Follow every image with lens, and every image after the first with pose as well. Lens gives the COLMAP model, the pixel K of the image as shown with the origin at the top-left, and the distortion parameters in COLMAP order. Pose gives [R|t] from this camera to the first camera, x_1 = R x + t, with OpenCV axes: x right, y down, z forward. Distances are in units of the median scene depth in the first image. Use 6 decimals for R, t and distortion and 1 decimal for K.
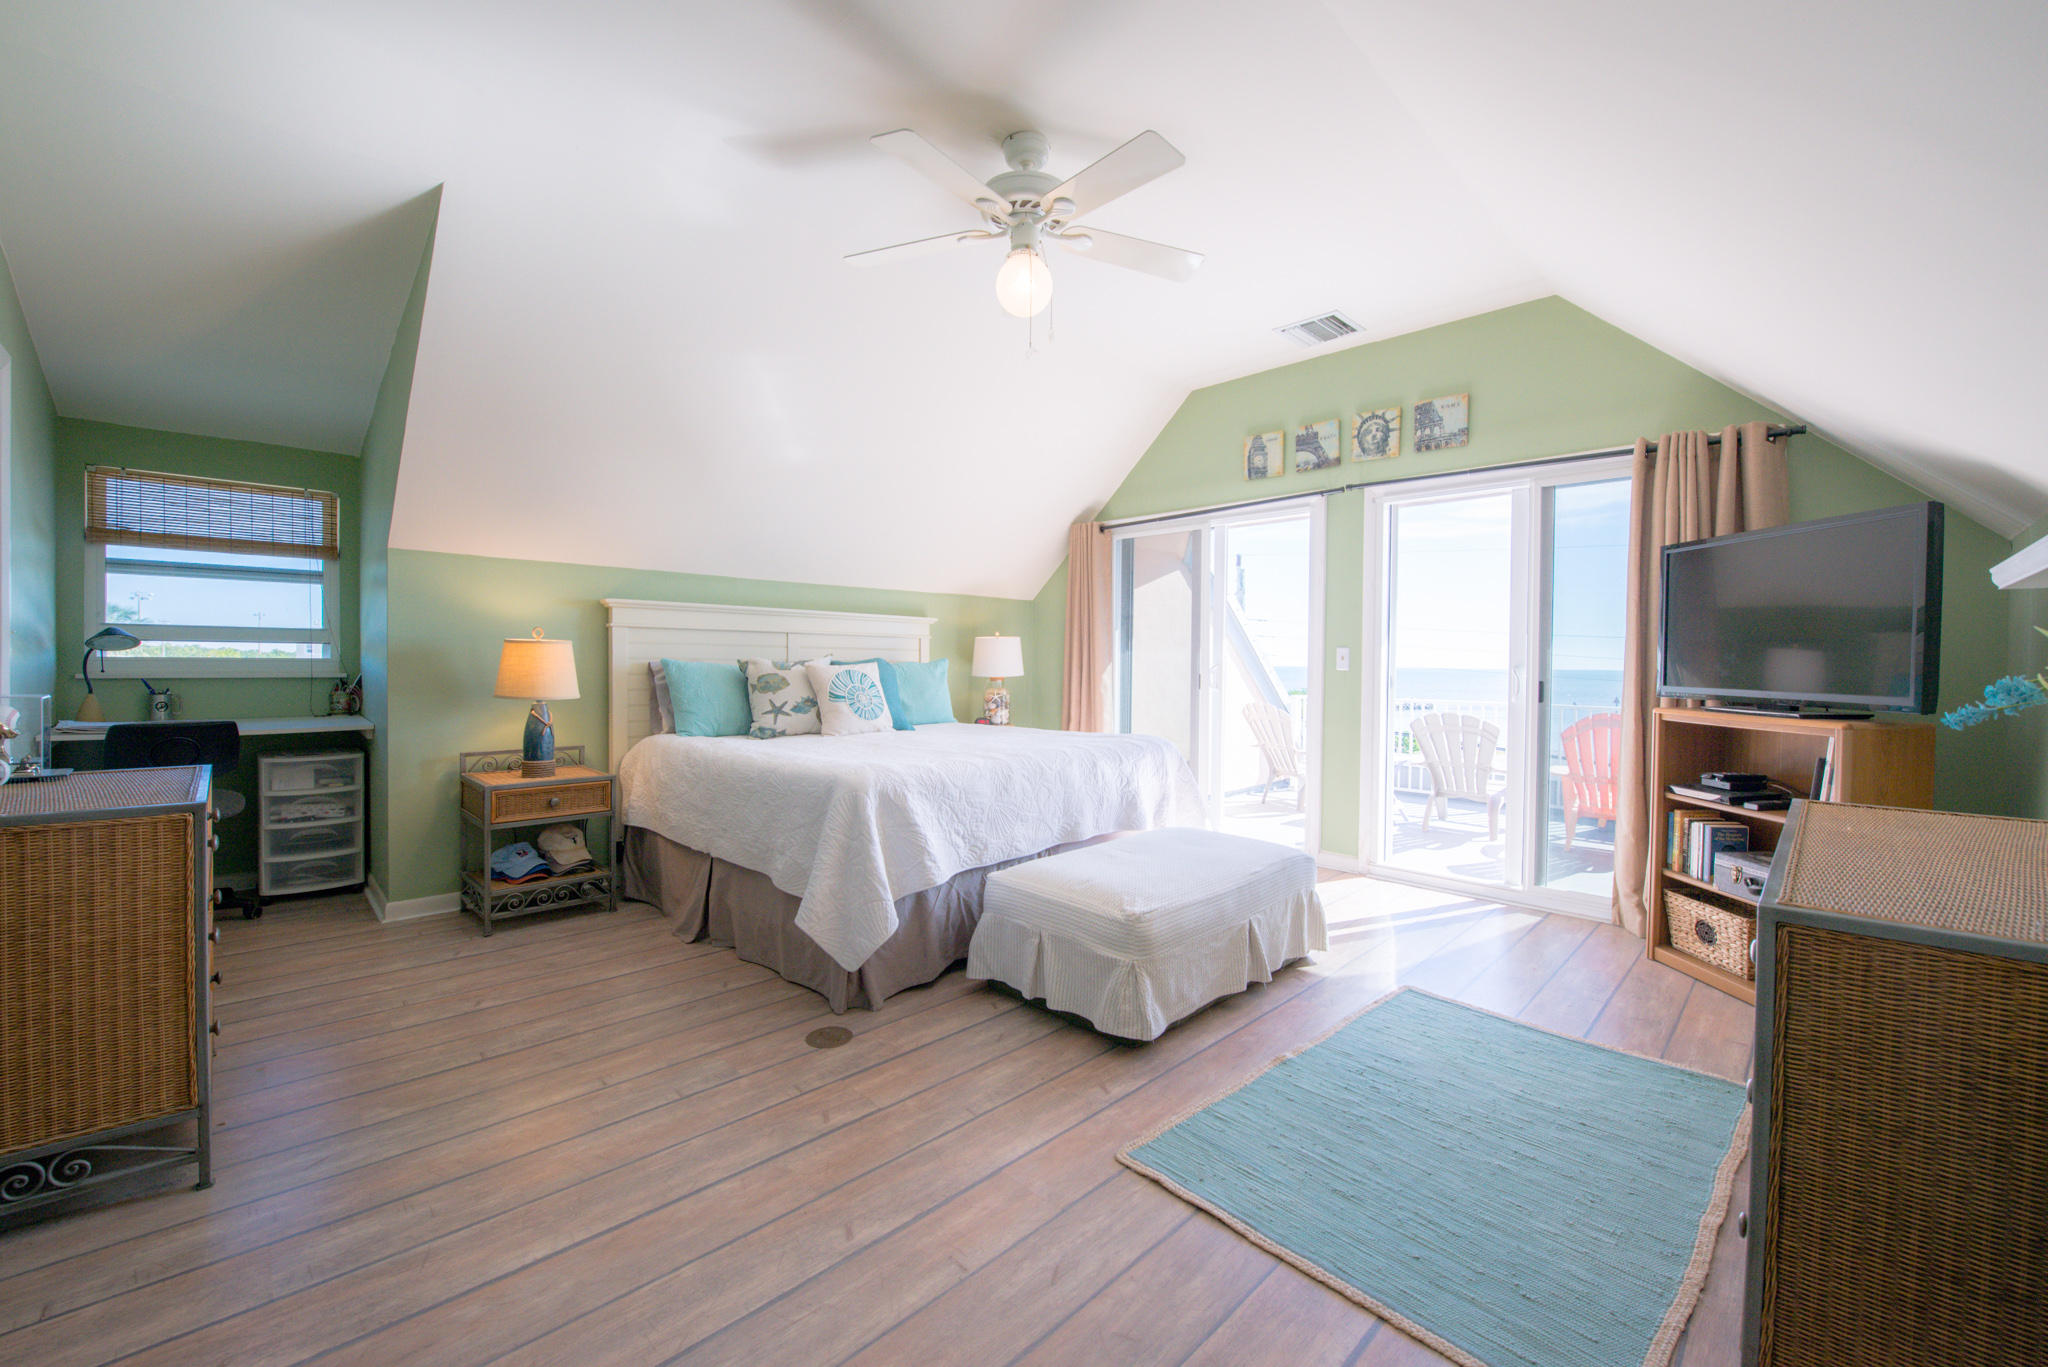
lens RADIAL K [[841.7, 0, 1015.3], [0, 841.7, 676.5], [0, 0, 1]] dist [-0.016790, -0.002949]
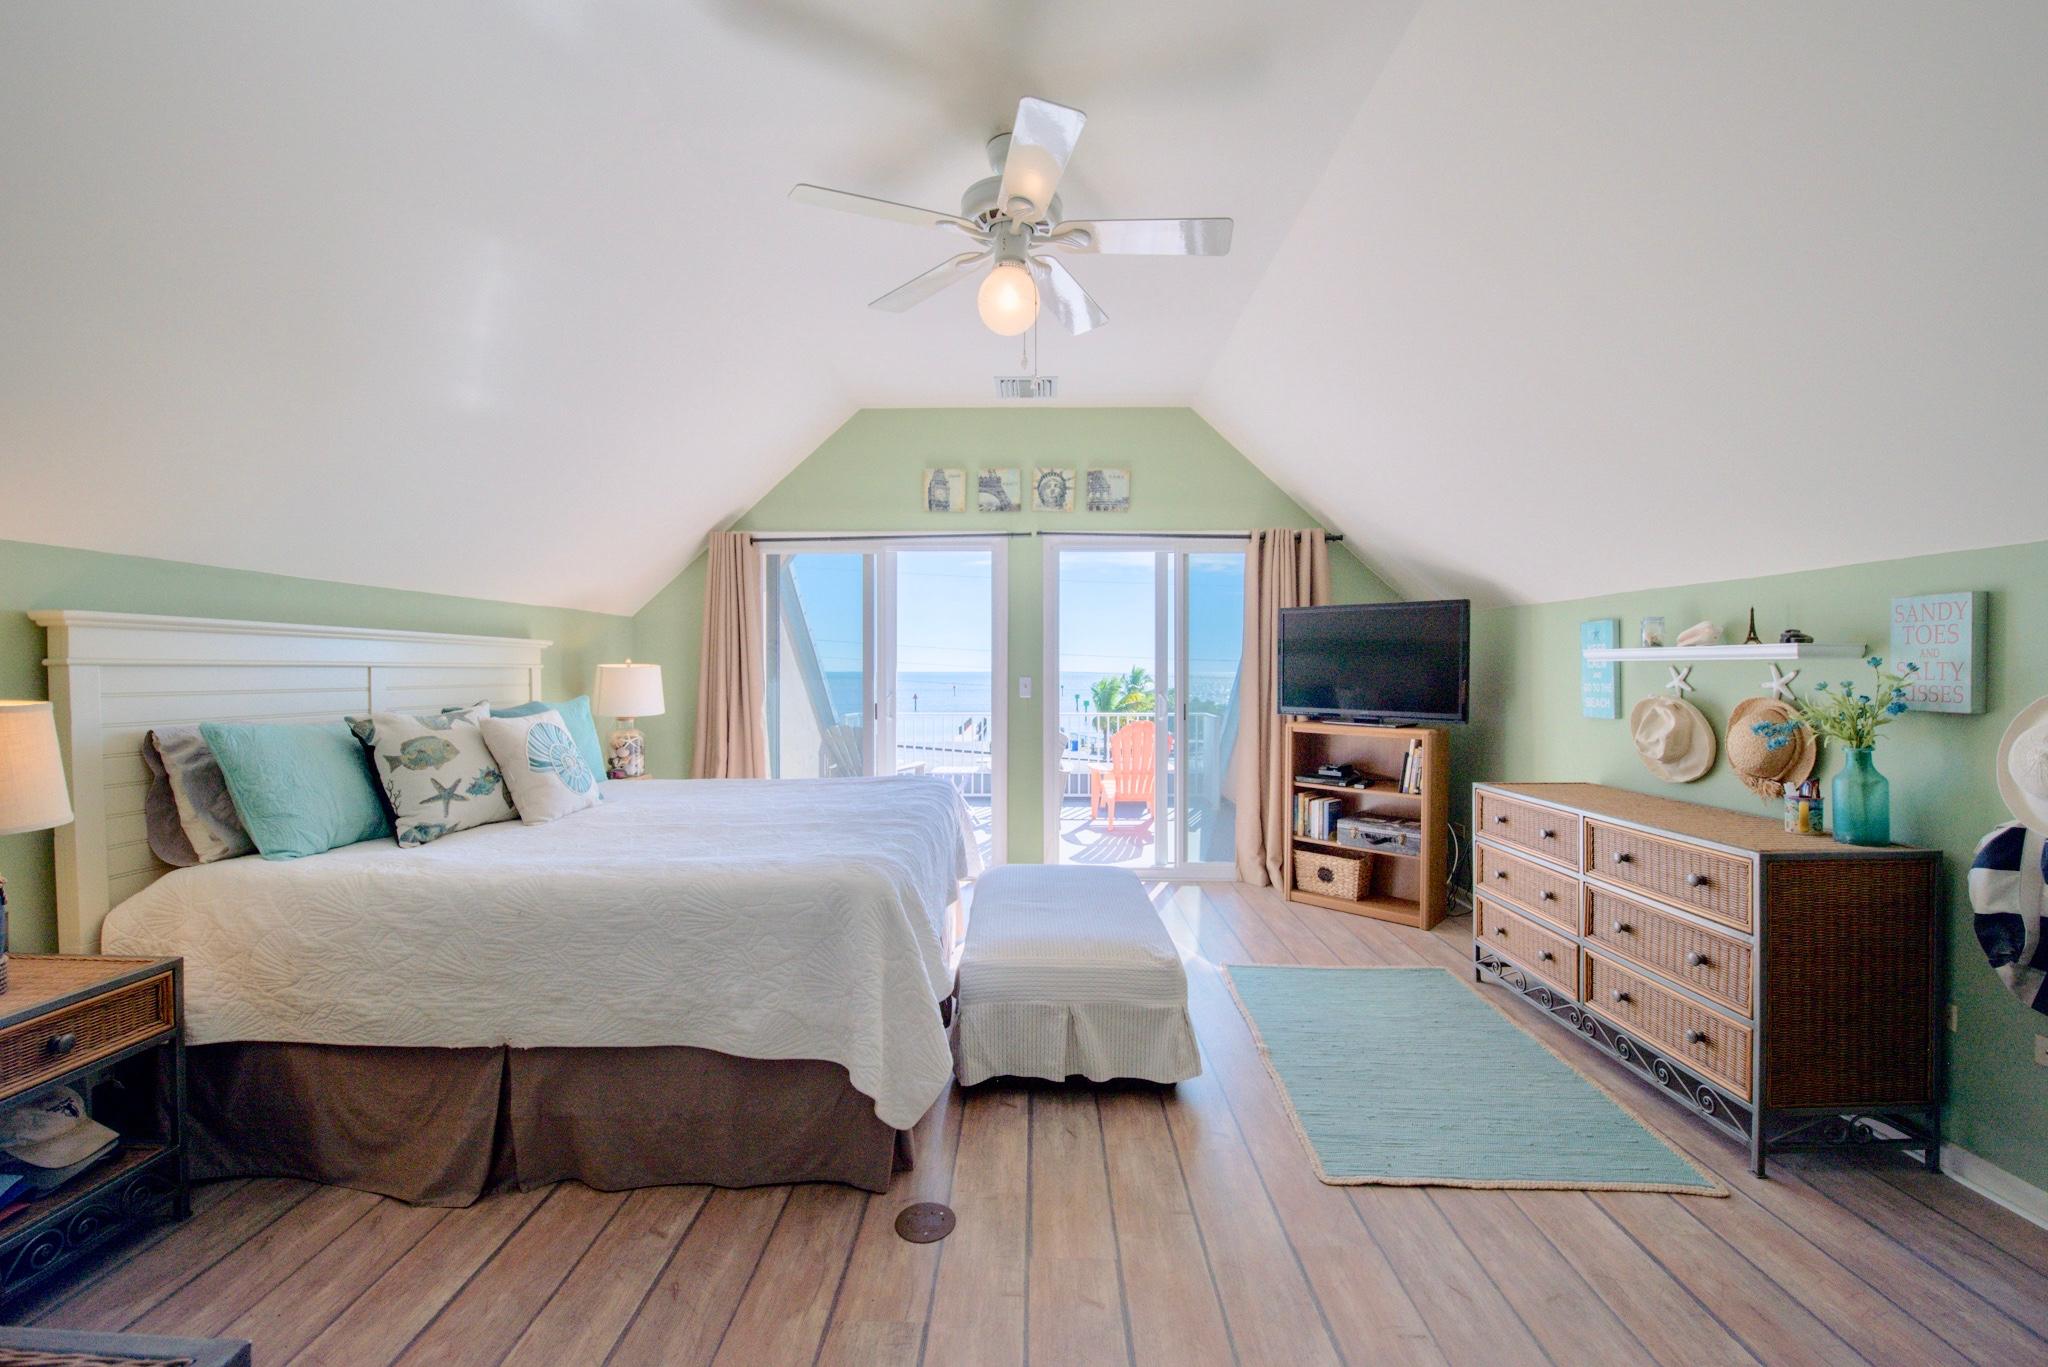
lens RADIAL K [[841.7, 0, 1030.0], [0, 841.7, 673.2], [0, 0, 1]] dist [-0.016790, -0.002949]
pose [[0.696593, -0.014775, 0.717314, -0.427421], [0.019687, 0.999805, 0.001476, -0.043855], [-0.717196, 0.013094, 0.696748, 0.241045]]
